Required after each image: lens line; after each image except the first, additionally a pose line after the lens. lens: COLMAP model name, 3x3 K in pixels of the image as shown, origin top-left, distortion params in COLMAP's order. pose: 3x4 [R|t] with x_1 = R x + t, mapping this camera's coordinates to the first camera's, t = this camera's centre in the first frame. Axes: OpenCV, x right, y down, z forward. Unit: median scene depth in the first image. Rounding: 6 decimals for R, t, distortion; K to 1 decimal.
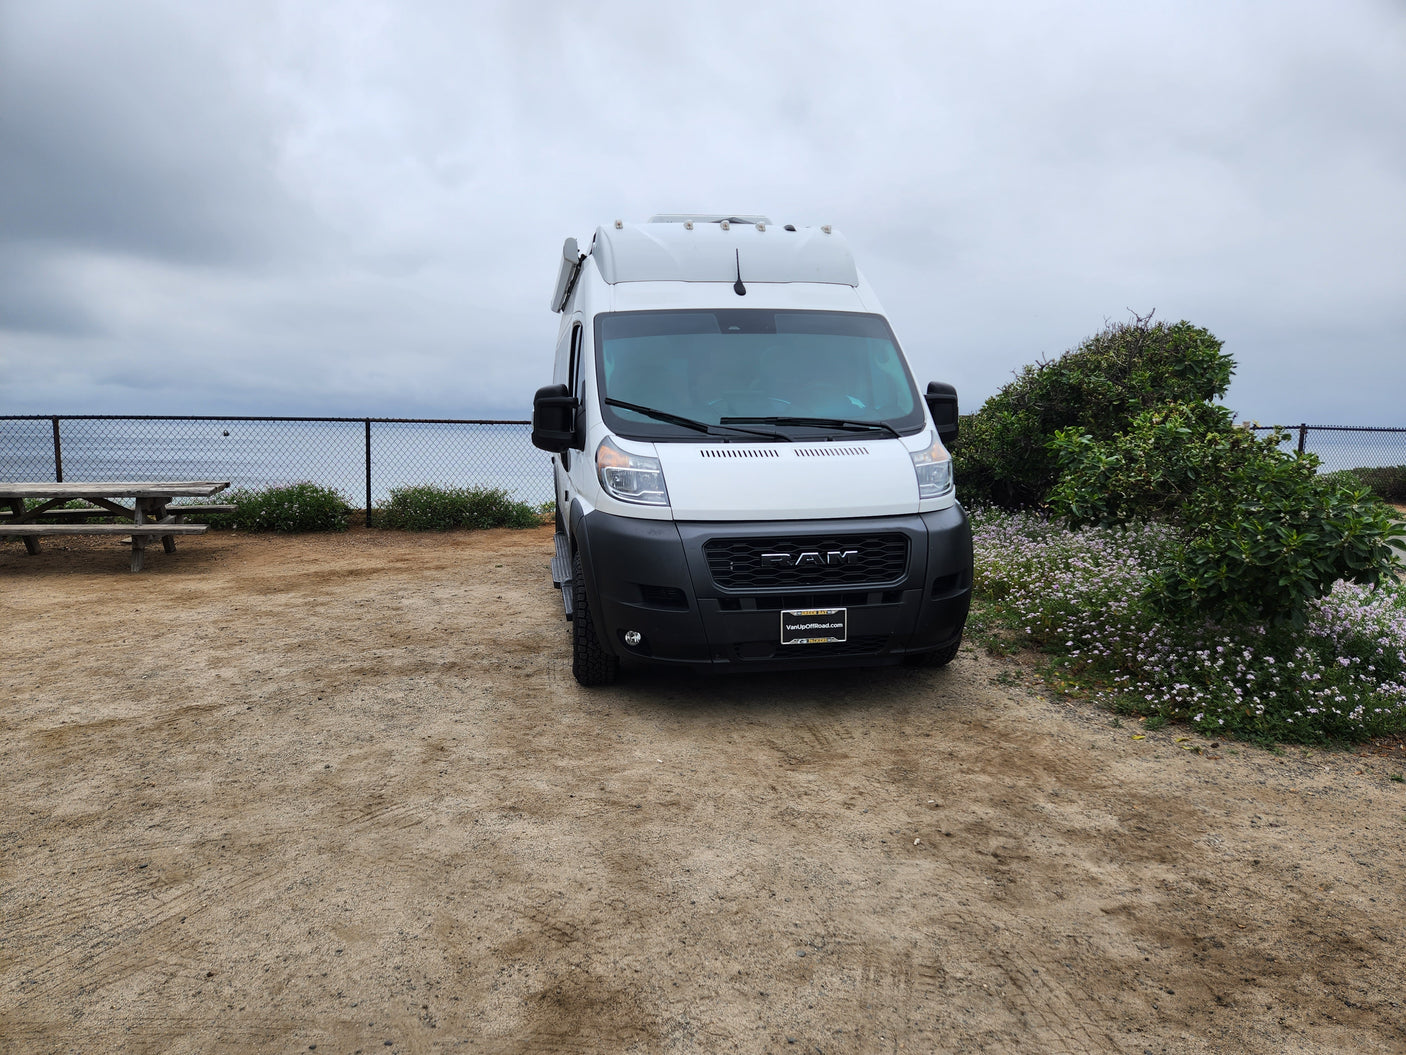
lens RADIAL K [[991.4, 0, 706.8], [0, 991.4, 581.2], [0, 0, 1]] dist [0.056893, -0.003259]
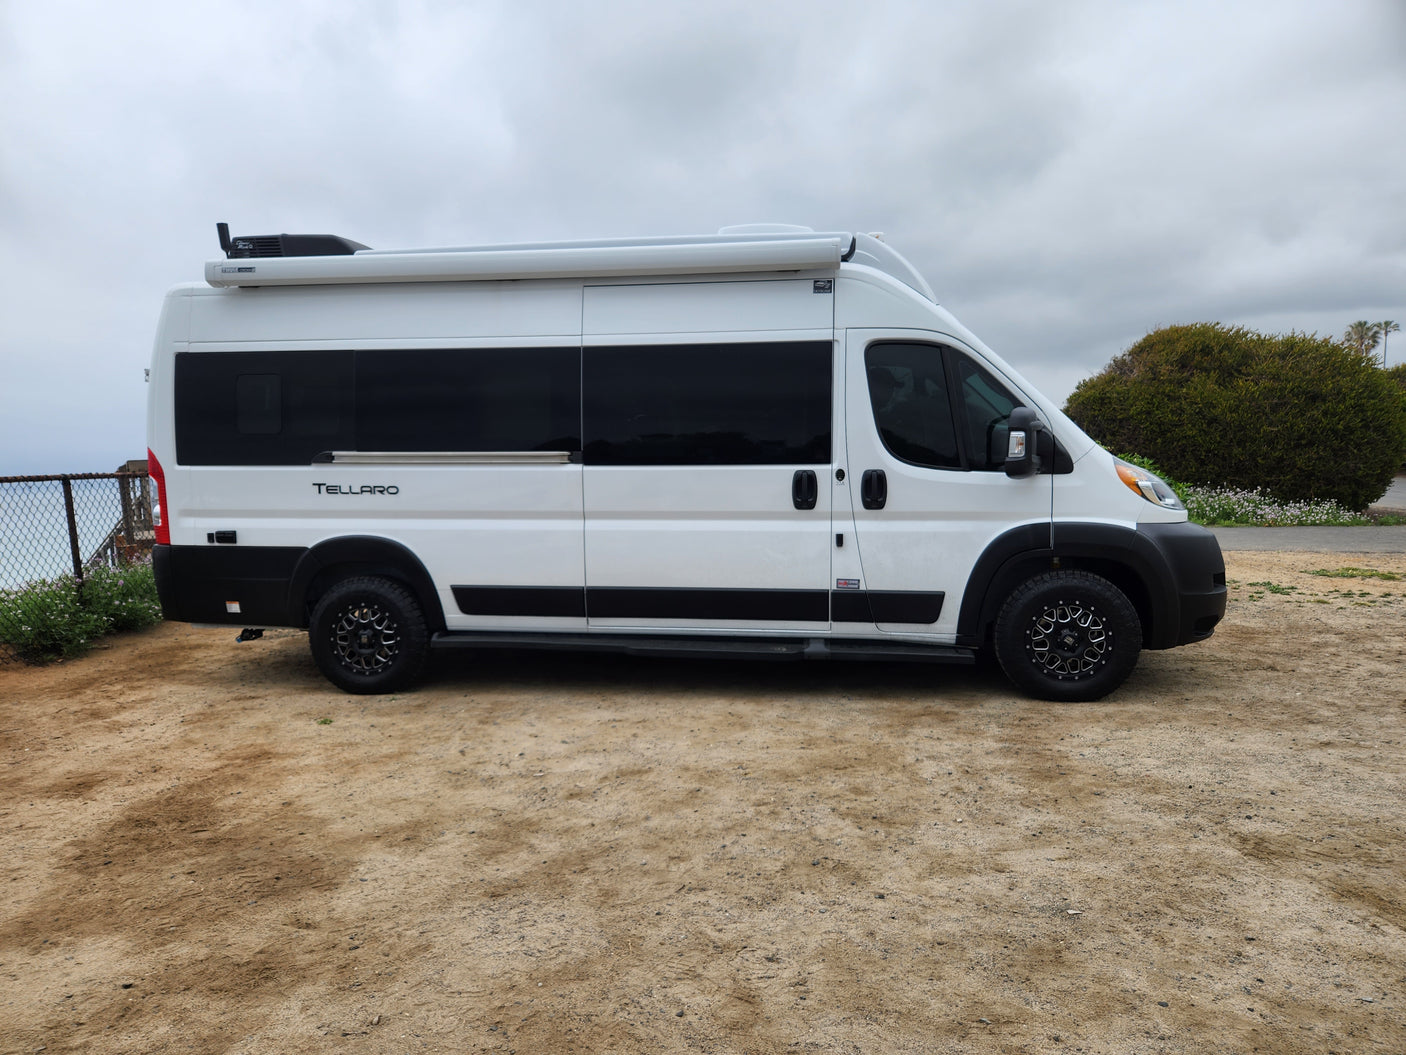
lens RADIAL K [[991.4, 0, 706.8], [0, 991.4, 581.2], [0, 0, 1]] dist [0.056893, -0.003259]
pose [[0.262087, -0.146483, 0.953862, -1.078446], [0.186990, 0.977389, 0.098718, -0.172736], [-0.946755, 0.152490, 0.283552, 0.963202]]
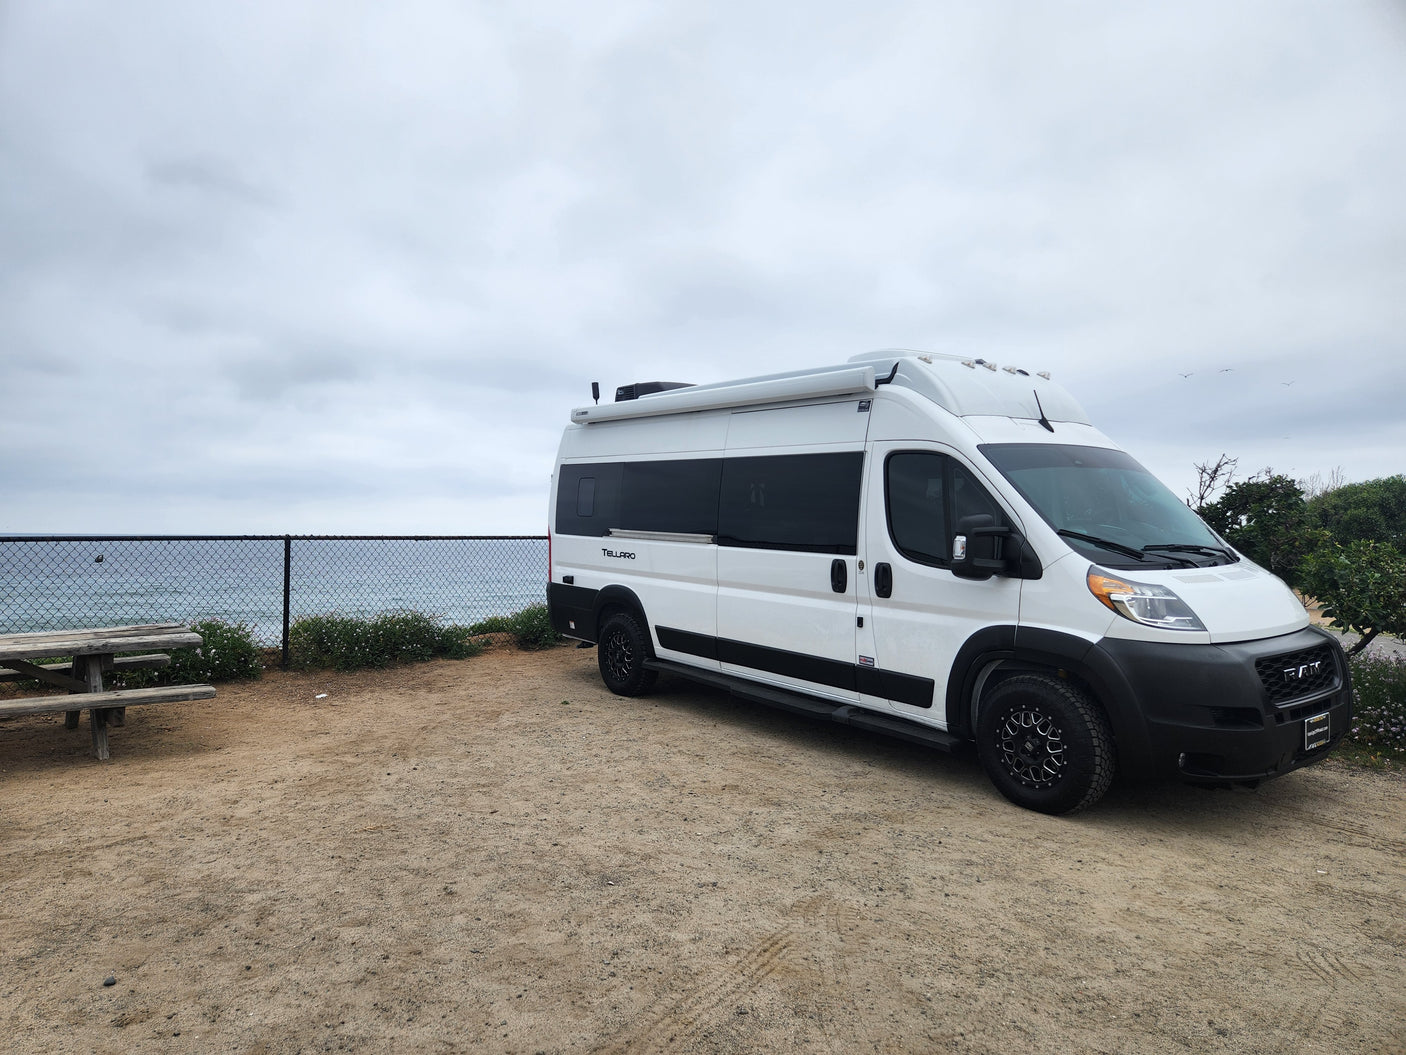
lens RADIAL K [[991.4, 0, 706.8], [0, 991.4, 581.2], [0, 0, 1]] dist [0.056893, -0.003259]
pose [[0.869818, -0.030171, 0.492449, -0.824218], [0.078169, 0.993949, -0.077174, -0.069358], [-0.487140, 0.105622, 0.866913, 0.254758]]
